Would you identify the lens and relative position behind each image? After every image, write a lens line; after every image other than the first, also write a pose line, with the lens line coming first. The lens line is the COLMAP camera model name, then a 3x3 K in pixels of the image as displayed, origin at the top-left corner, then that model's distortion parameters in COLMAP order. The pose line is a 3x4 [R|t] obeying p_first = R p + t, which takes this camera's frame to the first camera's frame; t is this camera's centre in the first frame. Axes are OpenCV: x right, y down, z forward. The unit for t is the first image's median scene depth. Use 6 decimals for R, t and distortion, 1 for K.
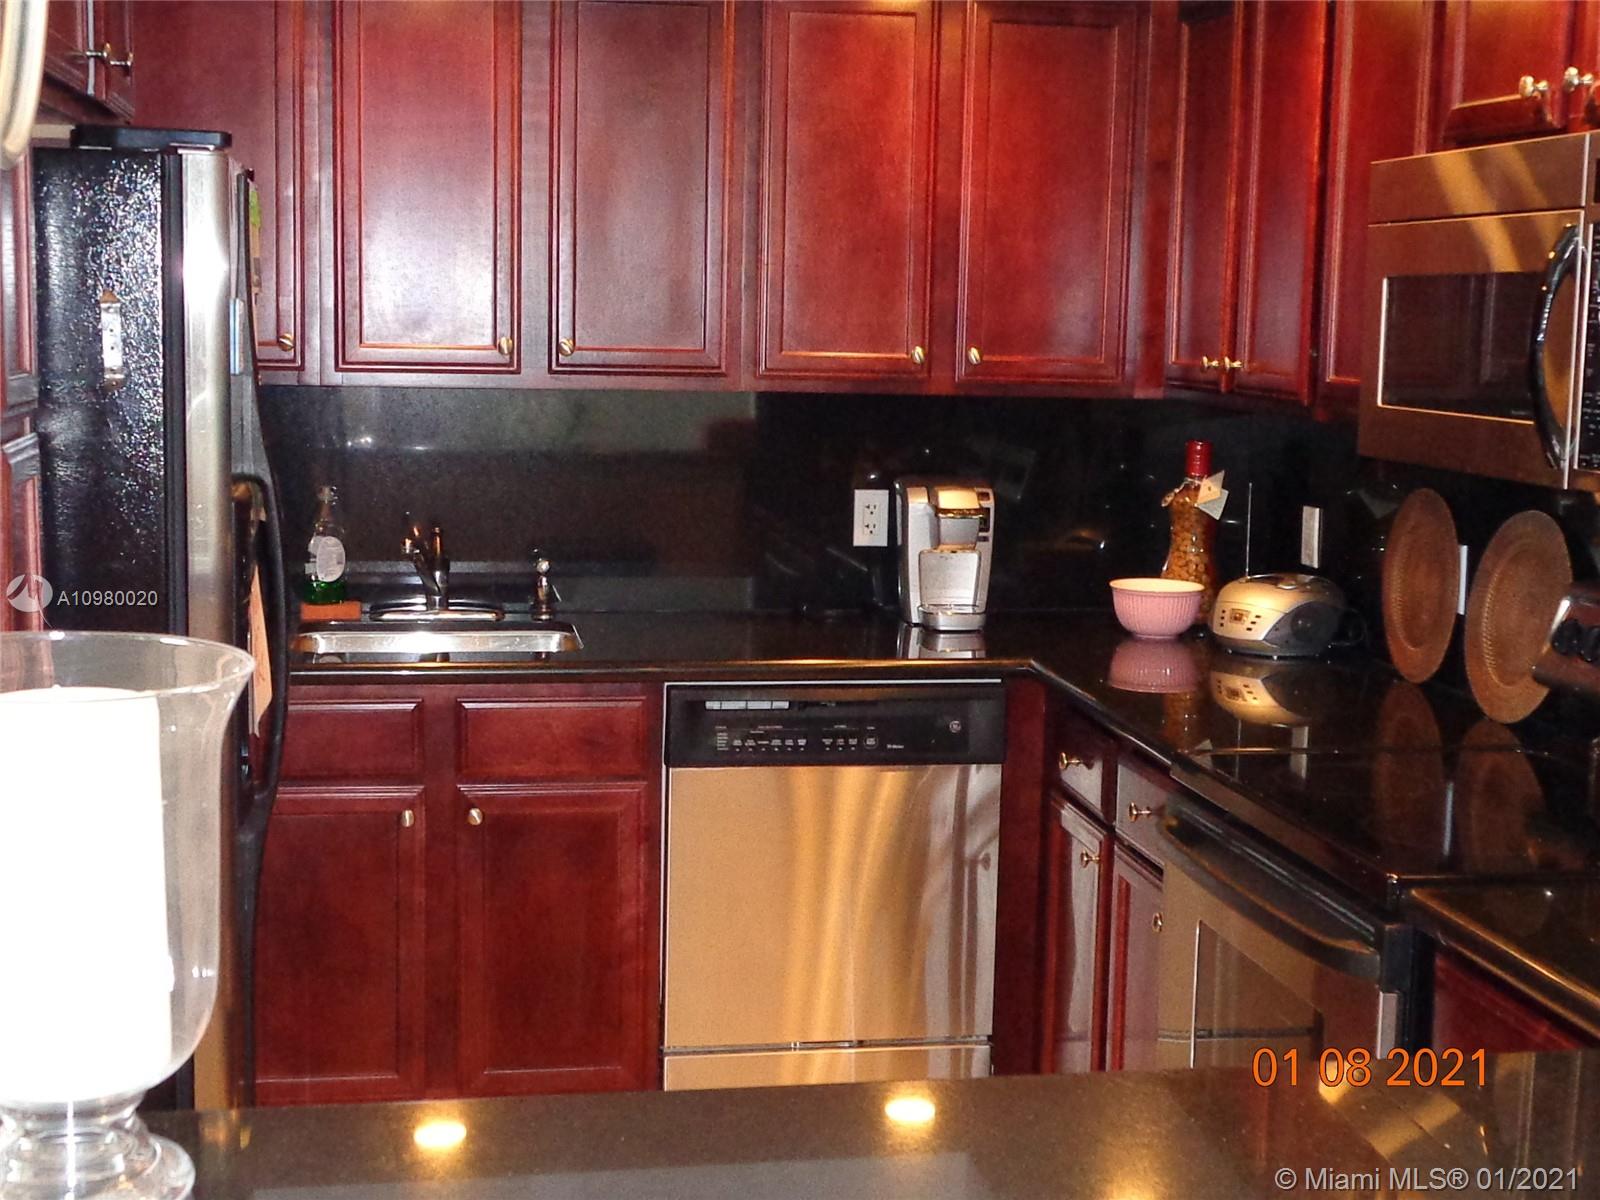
lens RADIAL K [[2316.3, 0, 798.4], [0, 2316.3, 594.4], [0, 0, 1]] dist [-0.011989, 0.000000]
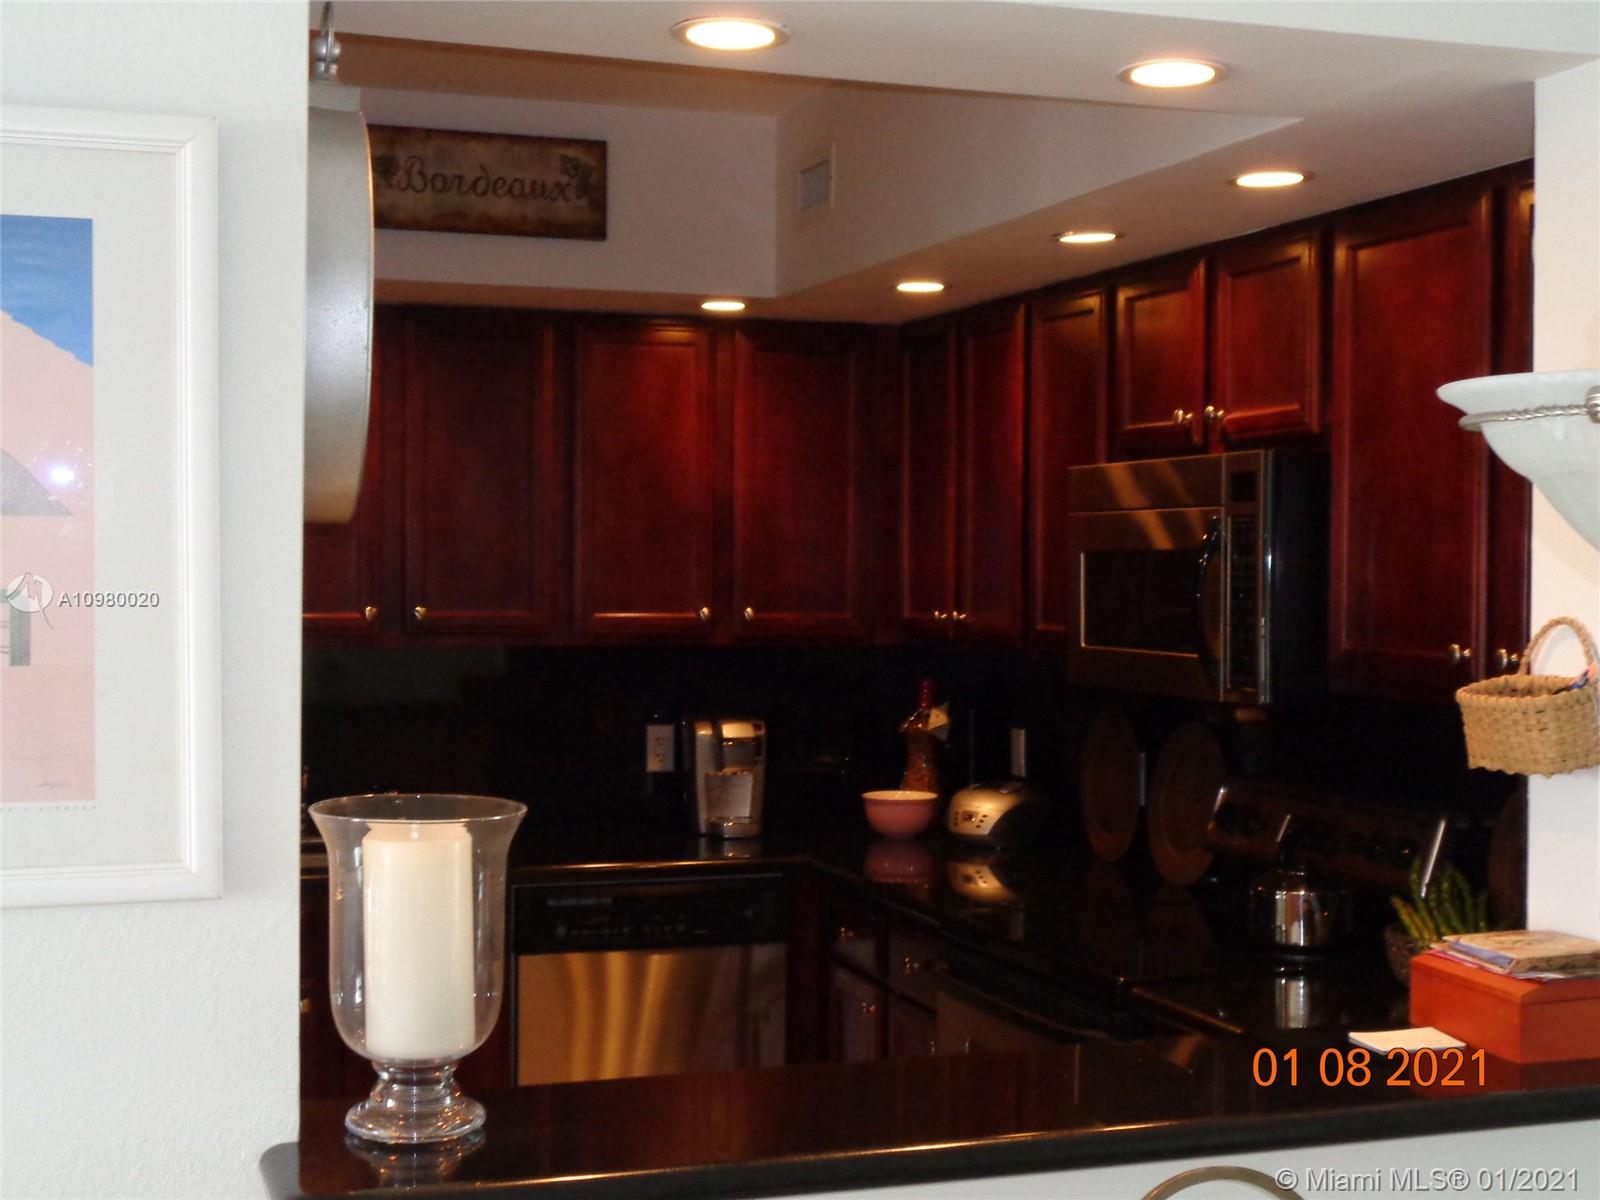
lens RADIAL K [[2316.3, 0, 803.0], [0, 2316.3, 603.3], [0, 0, 1]] dist [-0.011989, 0.000000]
pose [[0.987883, -0.019658, 0.153948, -0.090020], [0.035553, 0.994232, -0.101188, 0.018624], [-0.151071, 0.105436, 0.982884, -0.234014]]
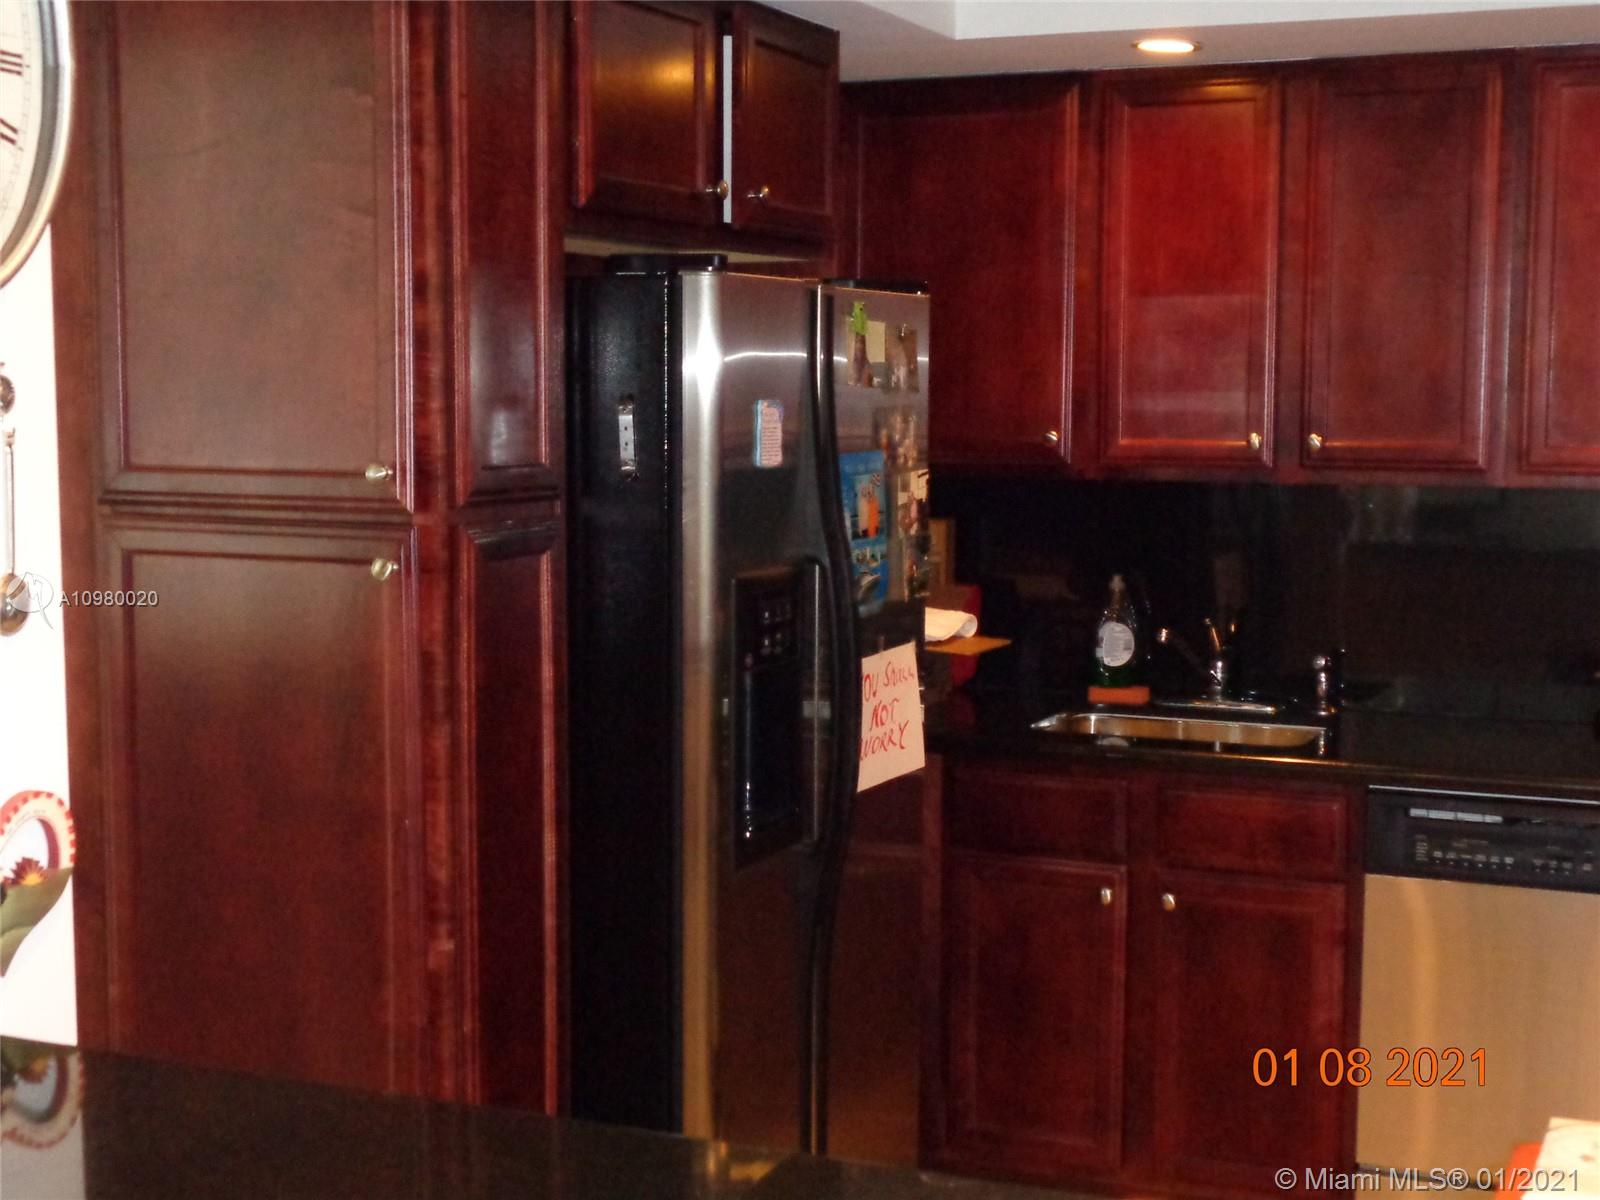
lens RADIAL K [[2316.3, 0, 799.8], [0, 2316.3, 601.1], [0, 0, 1]] dist [-0.011989, 0.000000]
pose [[0.813939, 0.033214, -0.580000, 0.302500], [-0.056665, 0.998143, -0.022361, -0.003719], [0.578180, 0.051066, 0.814310, 0.065695]]
